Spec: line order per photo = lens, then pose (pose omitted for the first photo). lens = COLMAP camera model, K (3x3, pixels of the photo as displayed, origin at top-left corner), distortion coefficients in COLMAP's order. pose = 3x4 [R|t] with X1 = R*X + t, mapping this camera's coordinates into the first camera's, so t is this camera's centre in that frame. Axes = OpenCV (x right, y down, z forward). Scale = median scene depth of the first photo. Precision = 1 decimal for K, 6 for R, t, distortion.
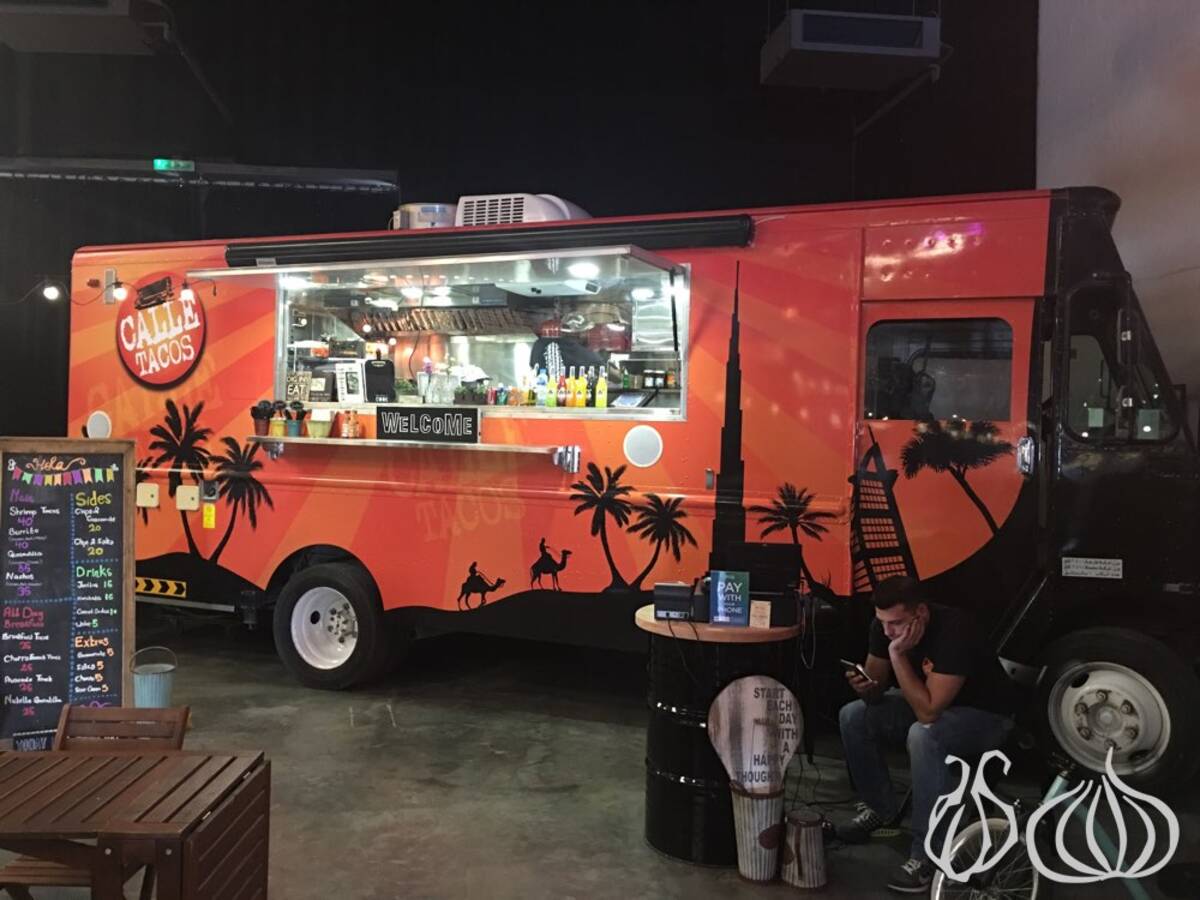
lens RADIAL K [[1027.2, 0, 598.8], [0, 1027.2, 441.1], [0, 0, 1]] dist [0.087421, -0.132040]
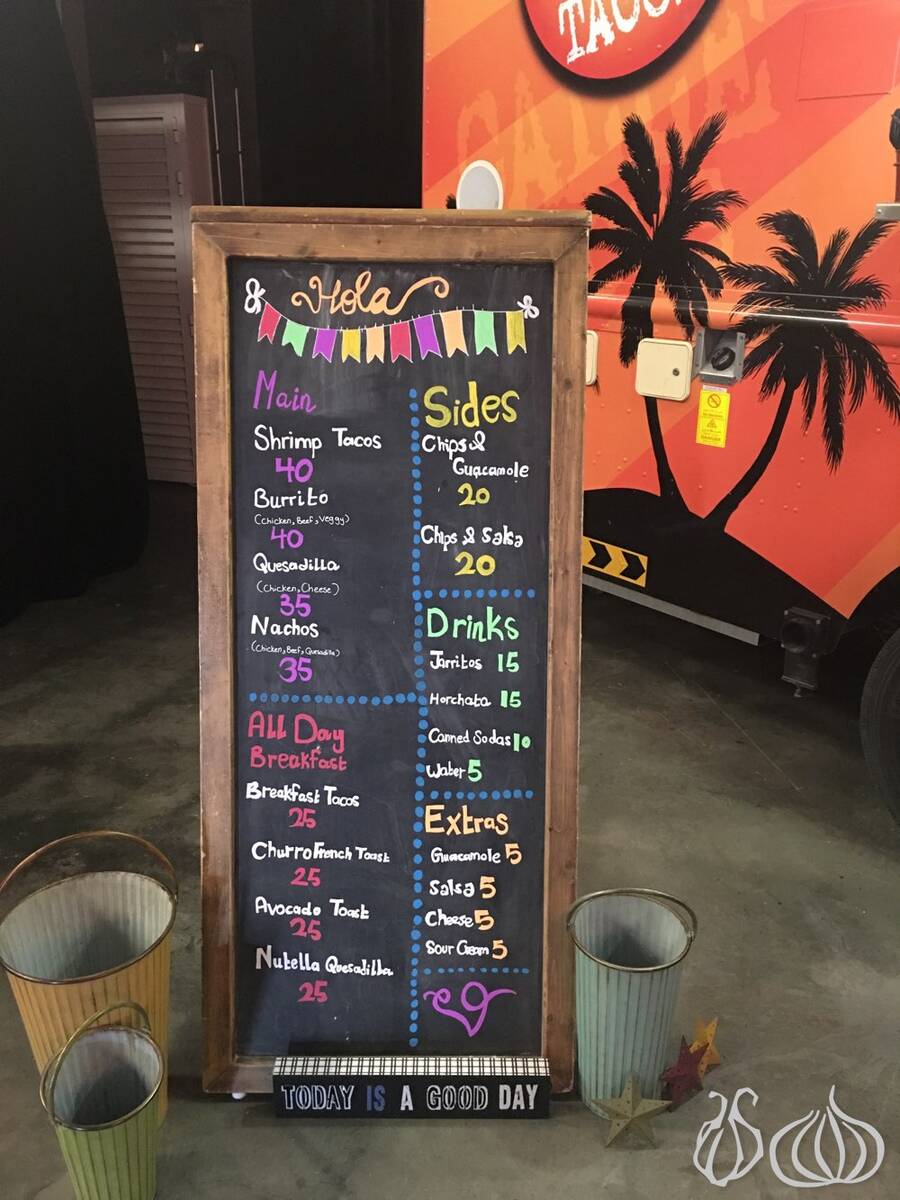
lens RADIAL K [[1027.2, 0, 450.0], [0, 1027.2, 600.0], [0, 0, 1]] dist [0.087421, -0.132040]
pose [[0.893537, 0.143481, -0.425448, -0.346236], [0.003467, 0.945332, 0.326092, 0.006558], [0.448977, -0.292850, 0.844191, 0.709065]]
